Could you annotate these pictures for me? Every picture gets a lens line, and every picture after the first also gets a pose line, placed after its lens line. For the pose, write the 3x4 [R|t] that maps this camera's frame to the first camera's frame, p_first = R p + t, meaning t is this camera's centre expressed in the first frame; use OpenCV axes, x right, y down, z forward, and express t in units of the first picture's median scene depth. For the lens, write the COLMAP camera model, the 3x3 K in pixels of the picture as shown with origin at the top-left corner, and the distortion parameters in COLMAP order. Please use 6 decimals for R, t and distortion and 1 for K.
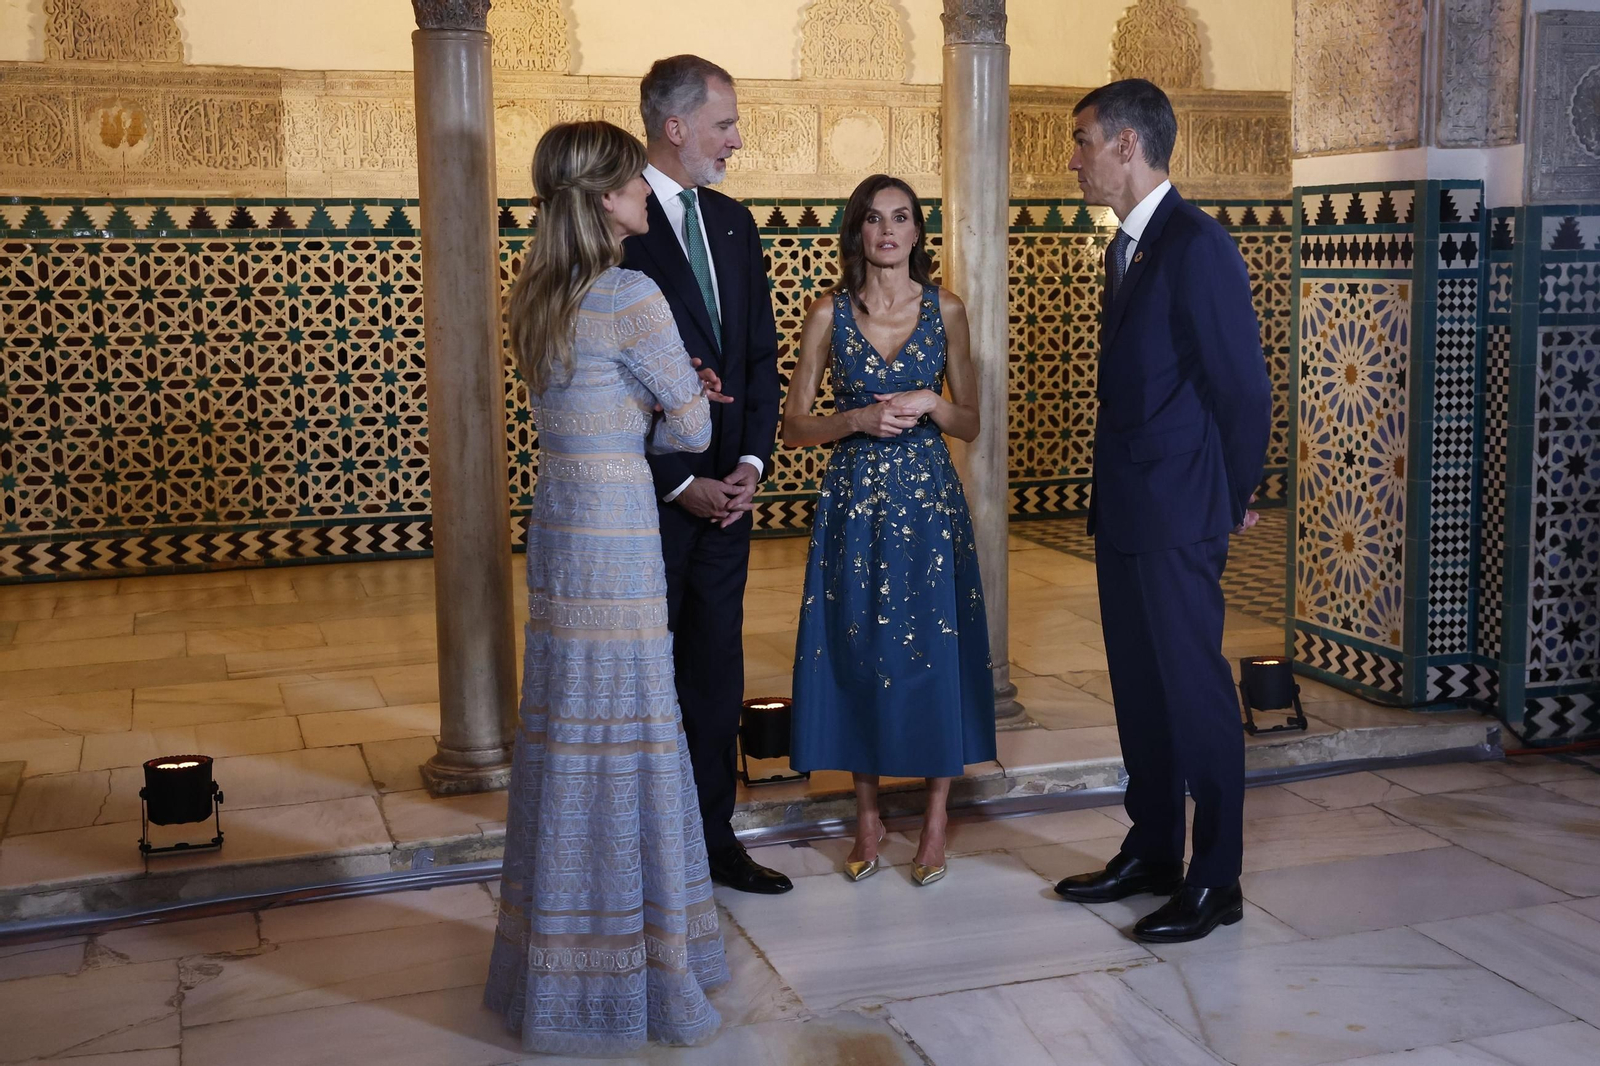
lens RADIAL K [[1891.5, 0, 915.7], [0, 1891.5, 511.7], [0, 0, 1]] dist [0.066610, 0.064638]
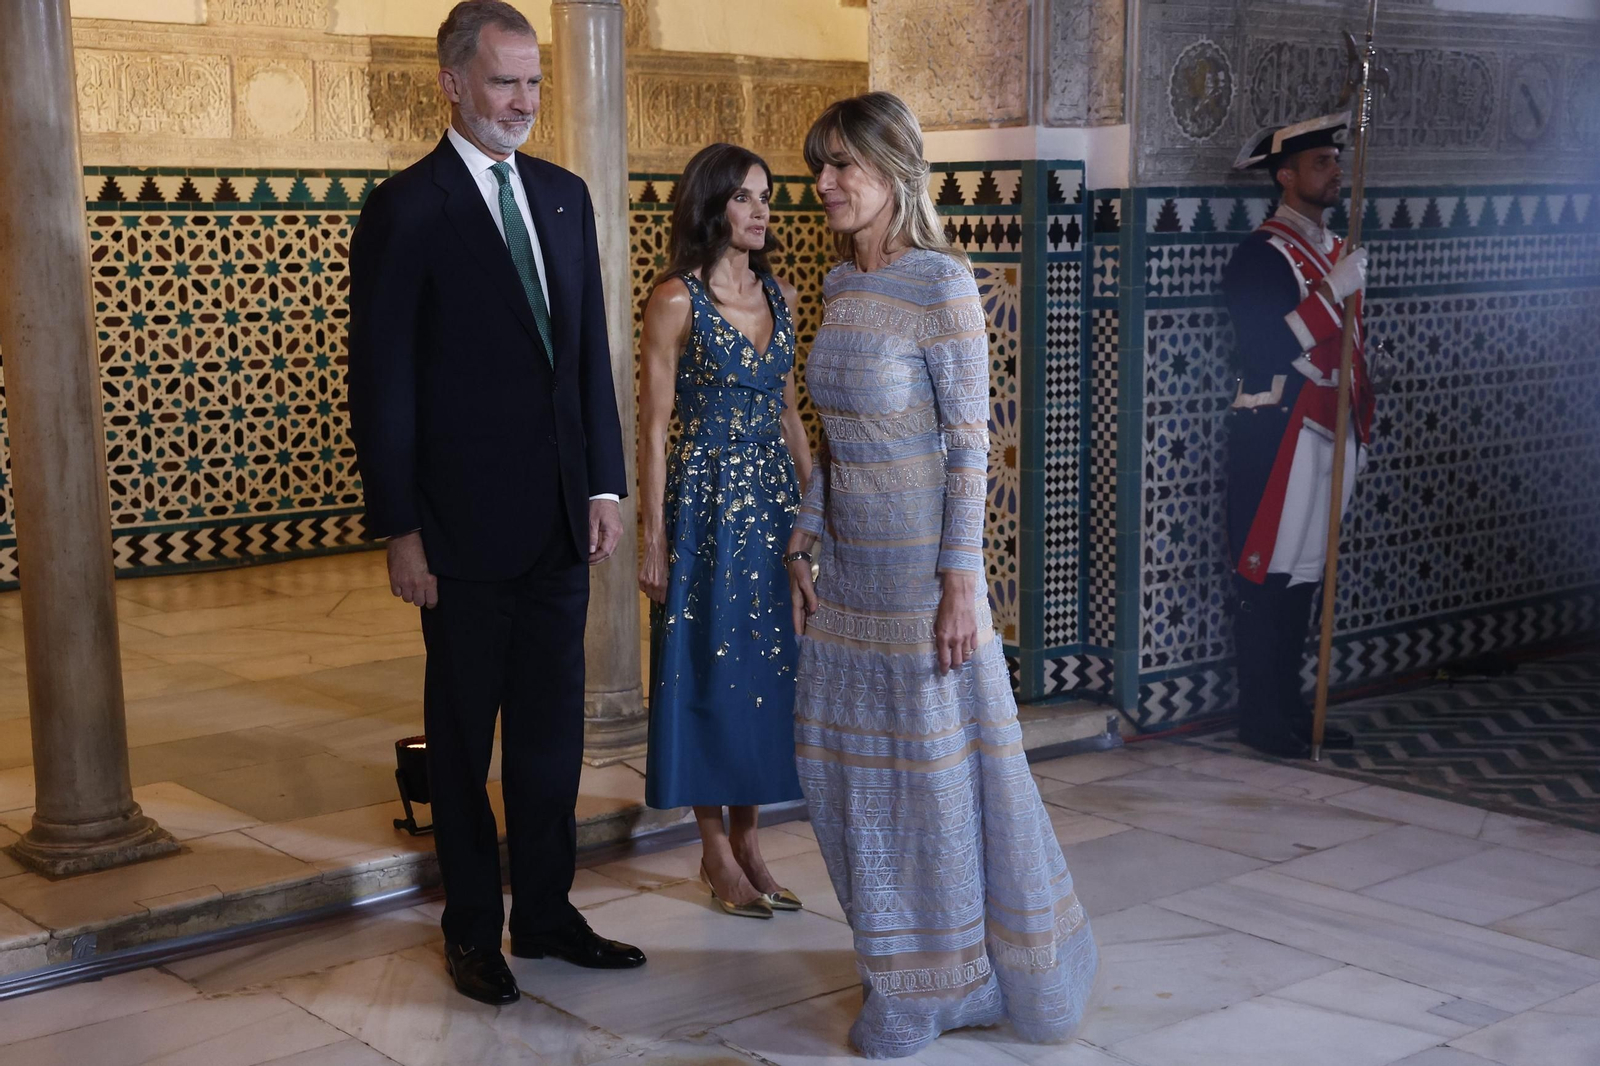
lens RADIAL K [[2194.1, 0, 800.1], [0, 2194.1, 627.9], [0, 0, 1]] dist [0.081793, 0.104452]
pose [[0.950712, -0.058730, 0.304463, -0.197344], [0.045412, 0.997684, 0.050648, 0.001806], [-0.306733, -0.034326, 0.951177, -0.041402]]
